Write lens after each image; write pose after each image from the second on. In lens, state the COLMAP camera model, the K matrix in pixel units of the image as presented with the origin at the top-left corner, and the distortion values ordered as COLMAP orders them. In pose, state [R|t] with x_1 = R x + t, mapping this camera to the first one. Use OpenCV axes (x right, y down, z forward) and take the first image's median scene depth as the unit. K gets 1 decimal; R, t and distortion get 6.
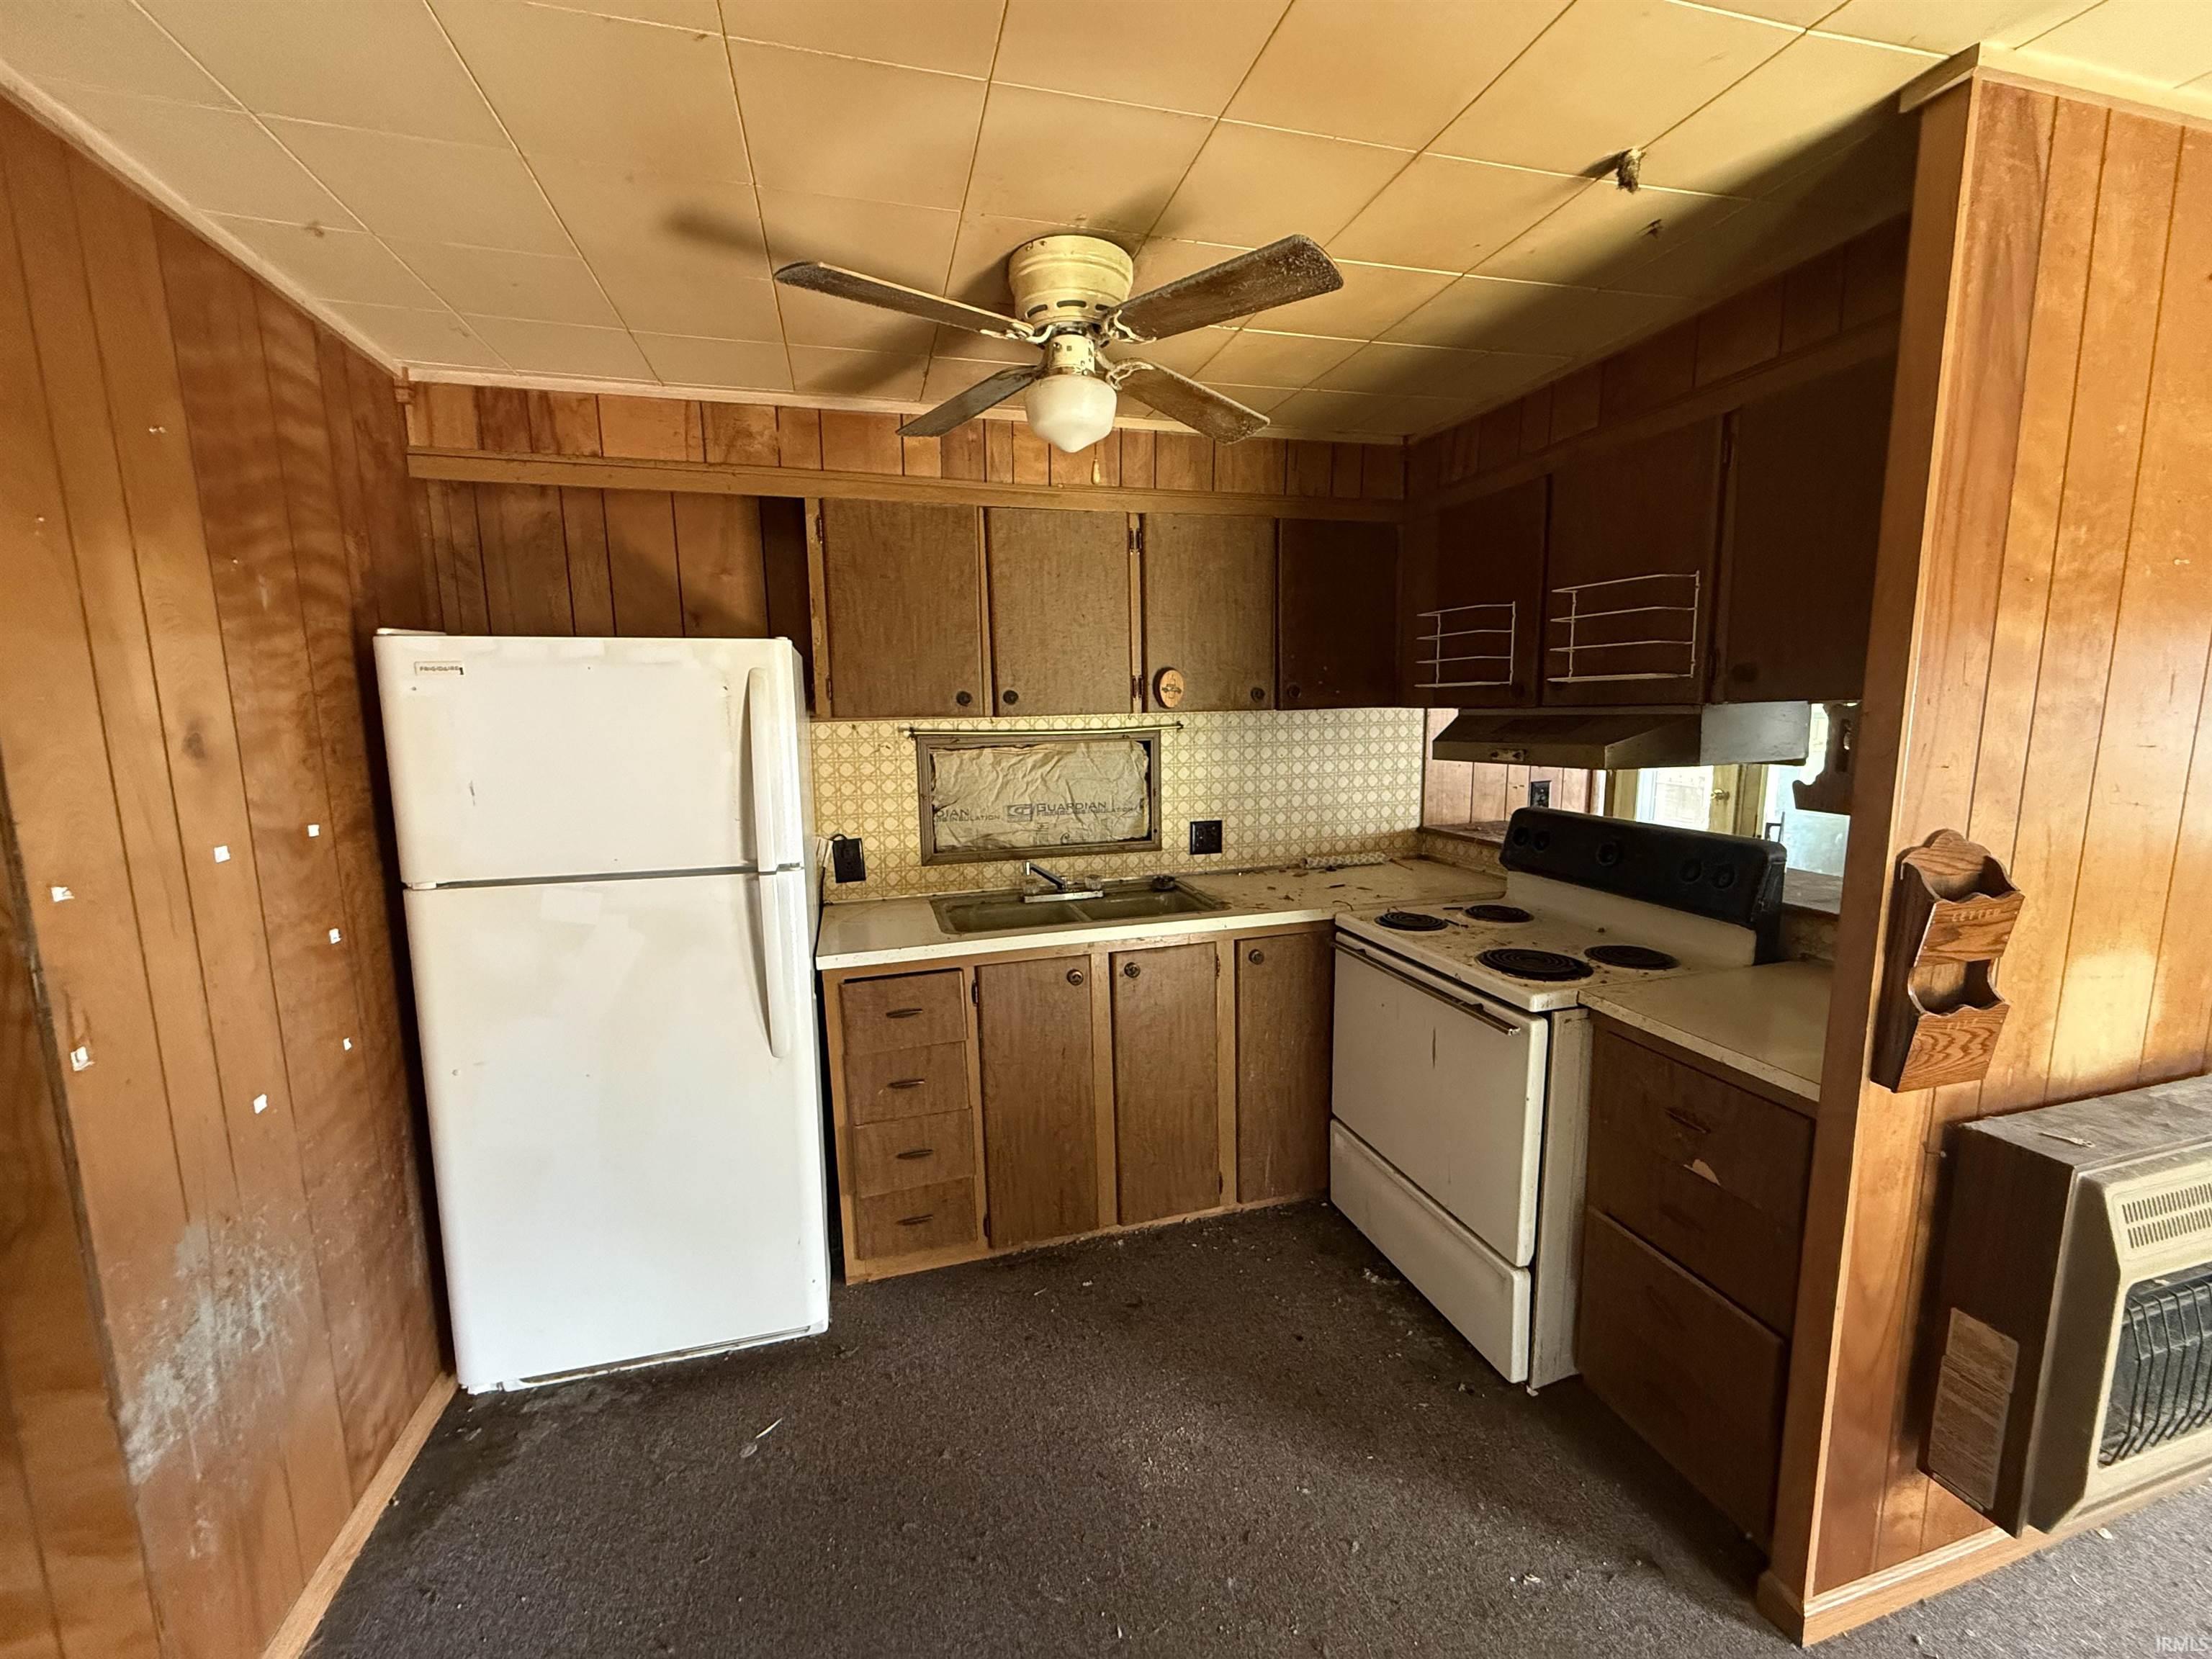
lens RADIAL K [[869.8, 0, 1103.7], [0, 869.8, 829.9], [0, 0, 1]] dist [-0.001137, 0.000101]
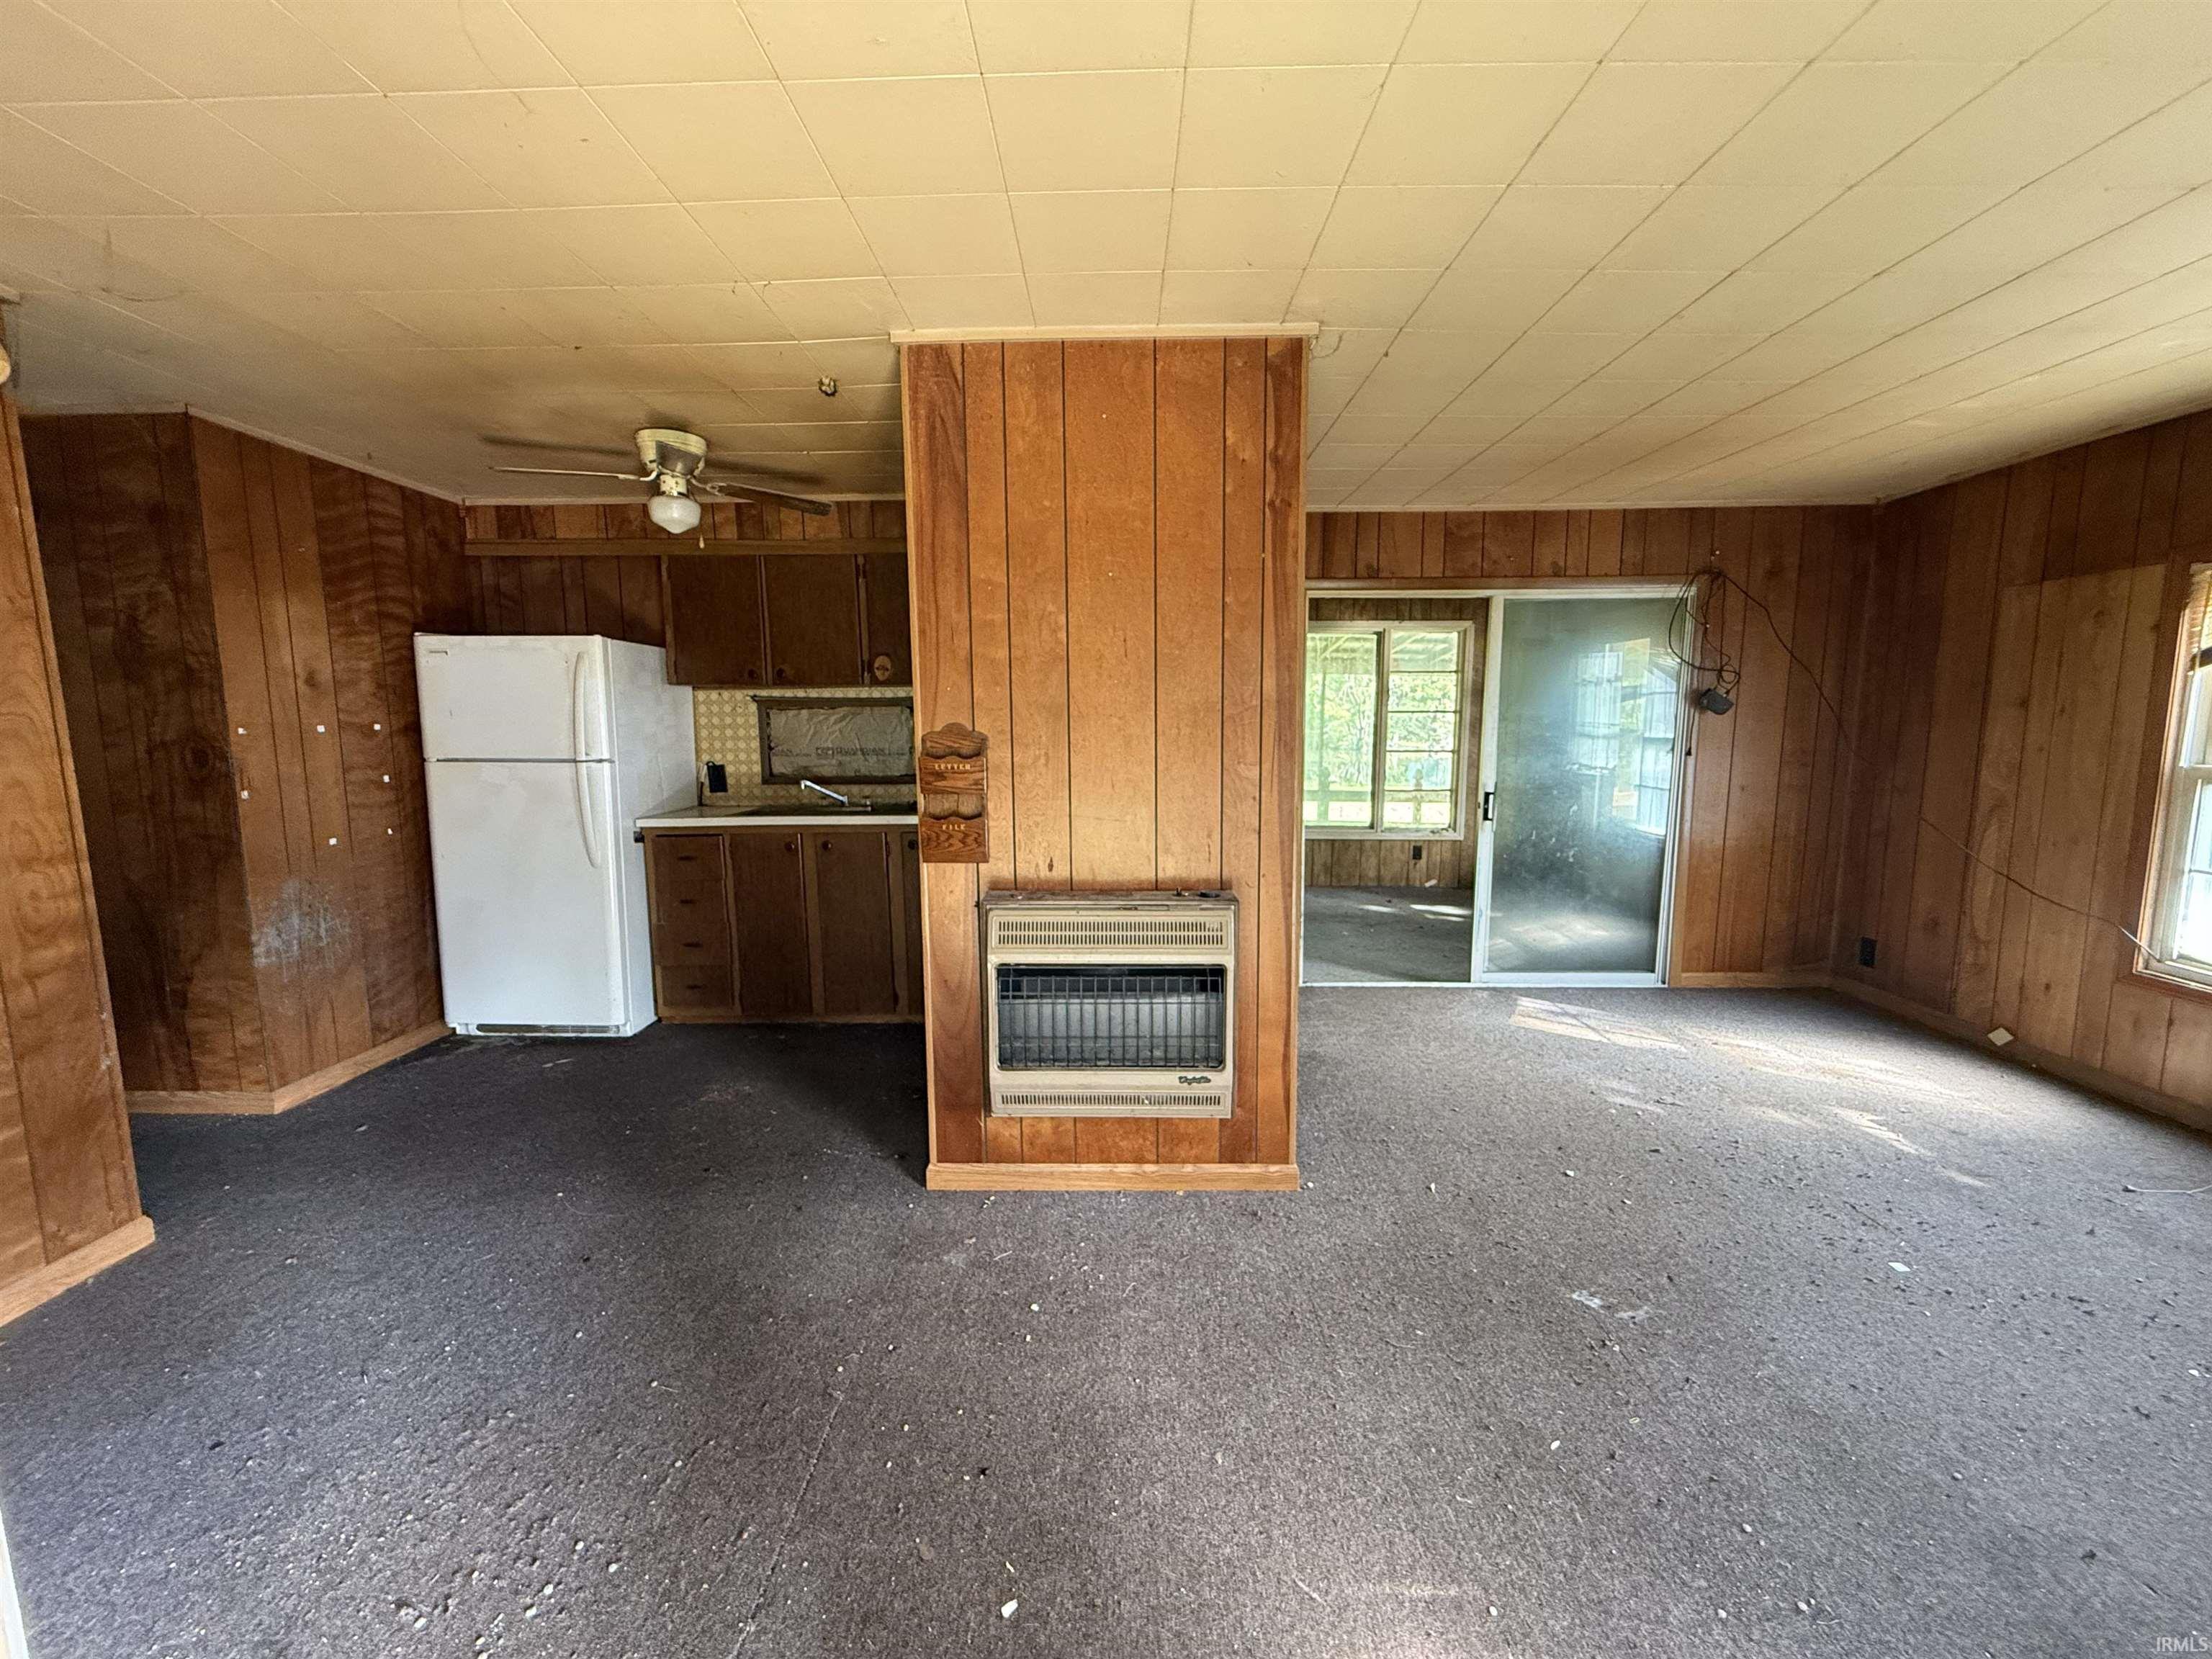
lens RADIAL K [[869.8, 0, 1108.6], [0, 869.8, 831.3], [0, 0, 1]] dist [-0.001137, 0.000101]
pose [[0.958827, 0.047792, -0.279941, 1.228313], [-0.051530, 0.998653, -0.006004, 0.152426], [0.279277, 0.020183, 0.959999, -0.468353]]
